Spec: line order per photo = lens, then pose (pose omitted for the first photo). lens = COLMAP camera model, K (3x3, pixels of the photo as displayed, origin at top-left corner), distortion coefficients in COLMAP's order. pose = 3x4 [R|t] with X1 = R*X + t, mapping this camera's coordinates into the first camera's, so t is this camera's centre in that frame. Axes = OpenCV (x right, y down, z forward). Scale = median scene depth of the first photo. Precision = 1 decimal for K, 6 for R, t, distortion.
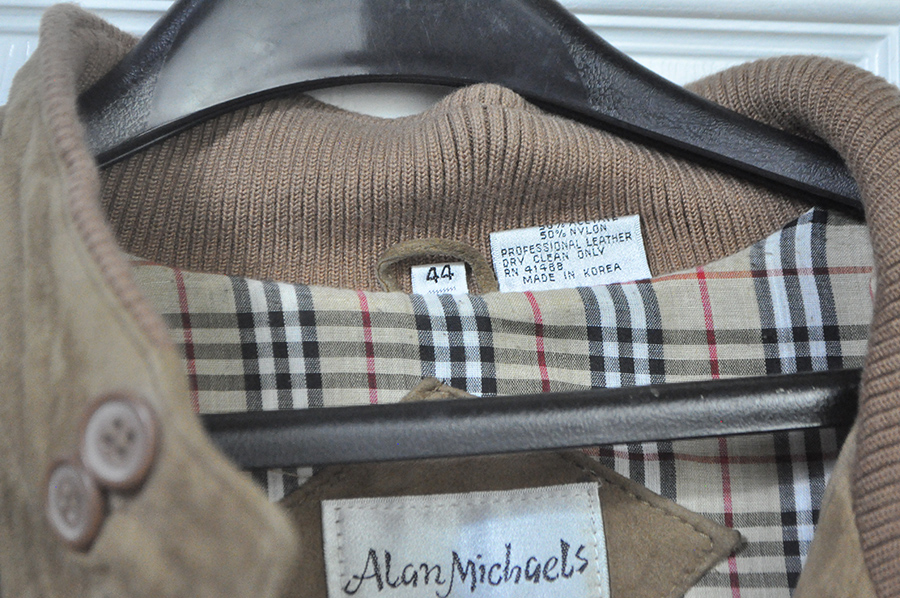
lens RADIAL K [[1887.6, 0, 474.1], [0, 1887.6, 283.2], [0, 0, 1]] dist [0.047437, 0.000000]
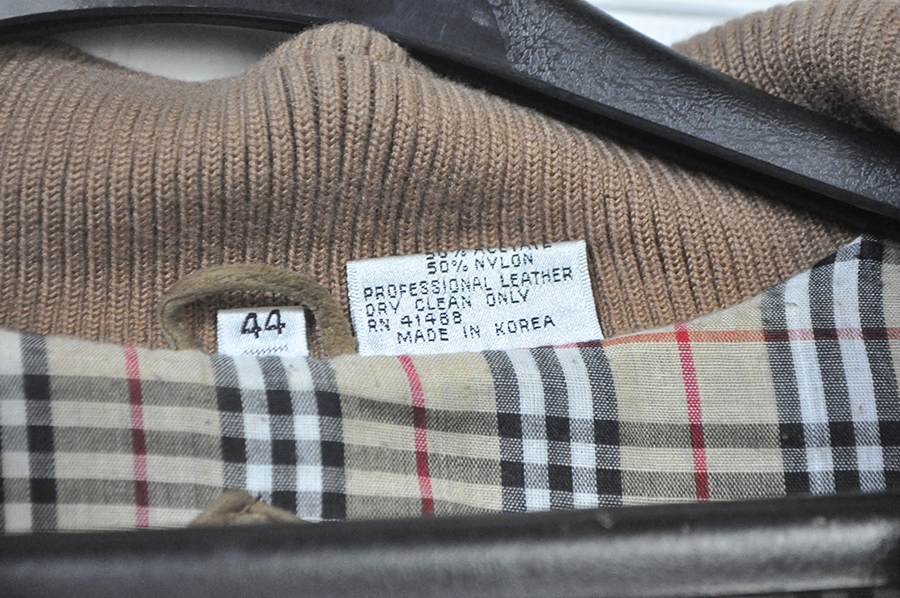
lens RADIAL K [[1887.6, 0, 454.6], [0, 1887.6, 313.0], [0, 0, 1]] dist [0.047437, 0.000000]
pose [[0.999602, 0.024395, 0.014150, 0.036101], [-0.023390, 0.997458, -0.067306, 0.031913], [-0.015756, 0.066948, 0.997632, 0.380073]]
